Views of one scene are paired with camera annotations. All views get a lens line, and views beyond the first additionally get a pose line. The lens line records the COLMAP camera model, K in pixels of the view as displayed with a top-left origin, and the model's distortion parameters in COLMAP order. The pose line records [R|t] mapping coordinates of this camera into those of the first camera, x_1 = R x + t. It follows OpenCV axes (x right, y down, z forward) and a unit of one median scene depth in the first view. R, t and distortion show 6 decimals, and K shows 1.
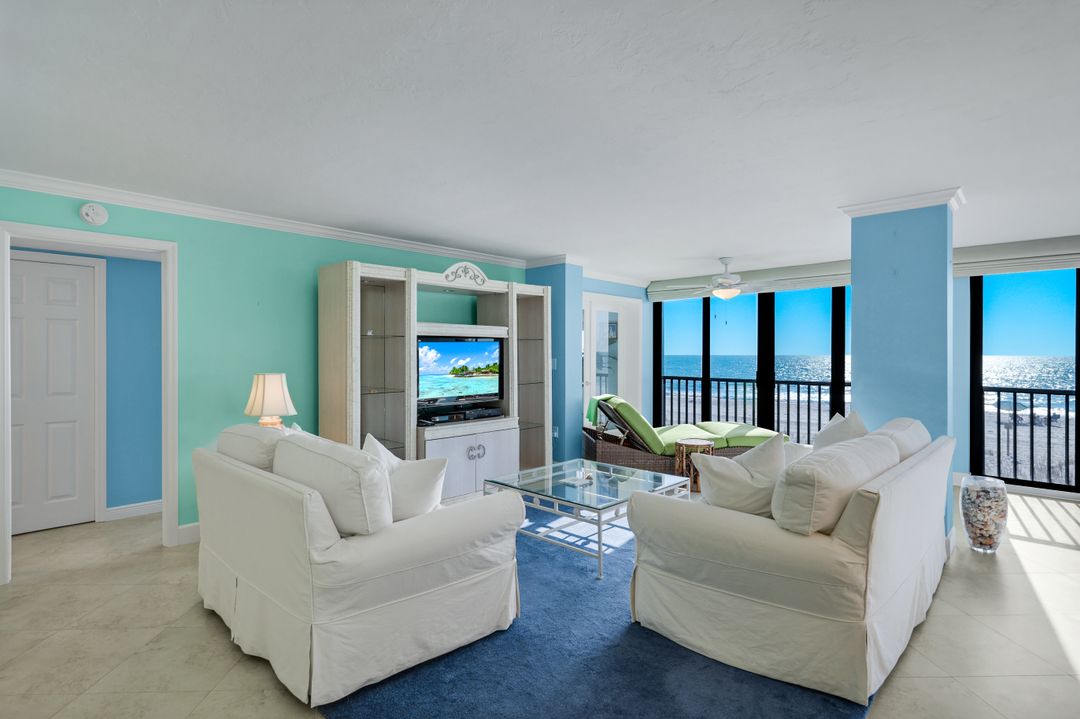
lens RADIAL K [[528.2, 0, 540.0], [0, 528.2, 359.5], [0, 0, 1]] dist [-0.000343, -0.000096]
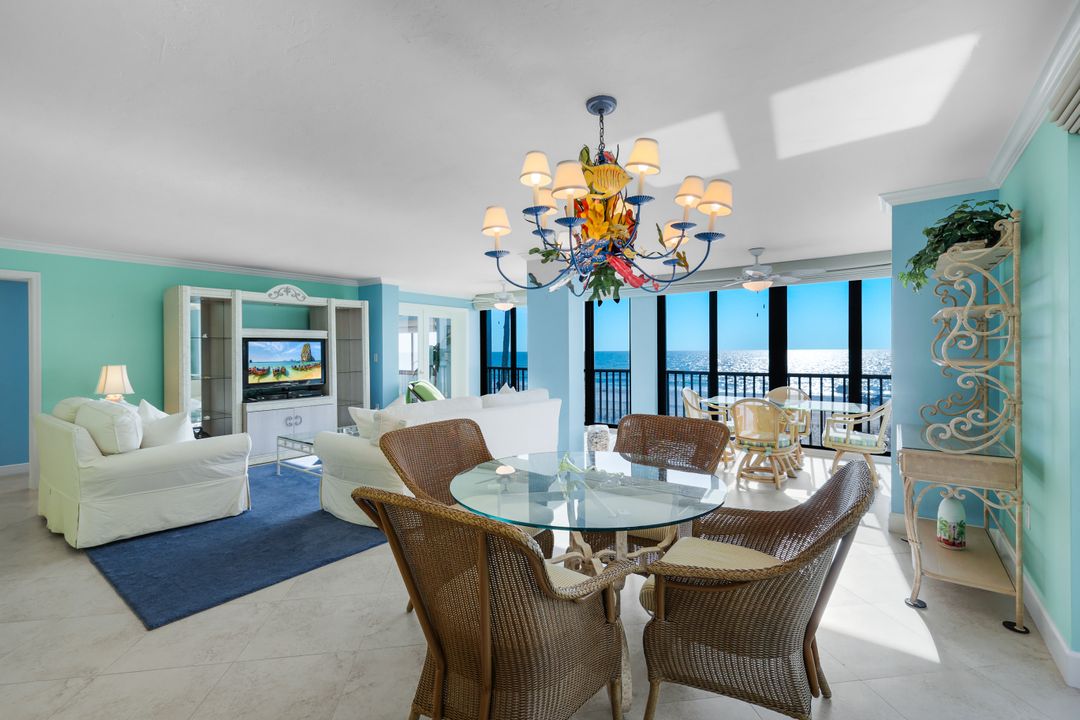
lens RADIAL K [[471.3, 0, 537.6], [0, 471.3, 354.4], [0, 0, 1]] dist [0.003173, 0.000067]
pose [[0.994029, -0.008584, 0.108780, 0.329309], [0.008911, 0.999957, -0.002521, 0.007385], [-0.108753, 0.003476, 0.994063, -0.264335]]
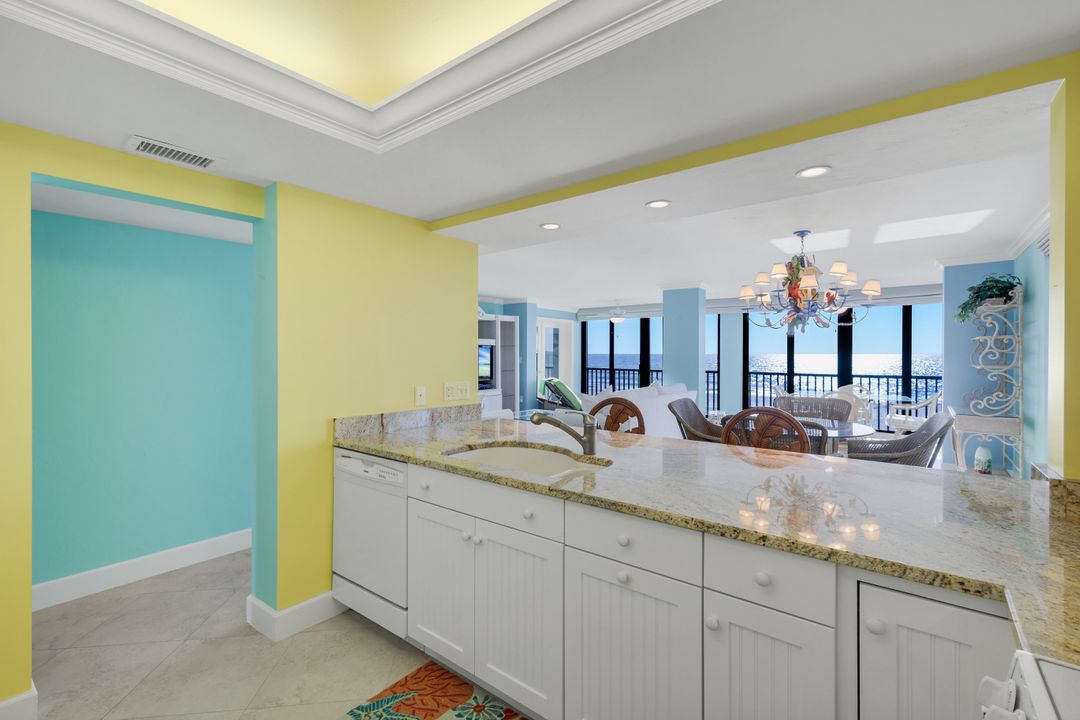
lens RADIAL K [[474.2, 0, 538.7], [0, 474.2, 354.9], [0, 0, 1]] dist [0.002177, 0.000307]
pose [[0.996465, -0.001166, 0.084002, -0.046996], [0.001682, 0.999980, -0.006074, 0.001210], [-0.083993, 0.006194, 0.996447, -0.596154]]
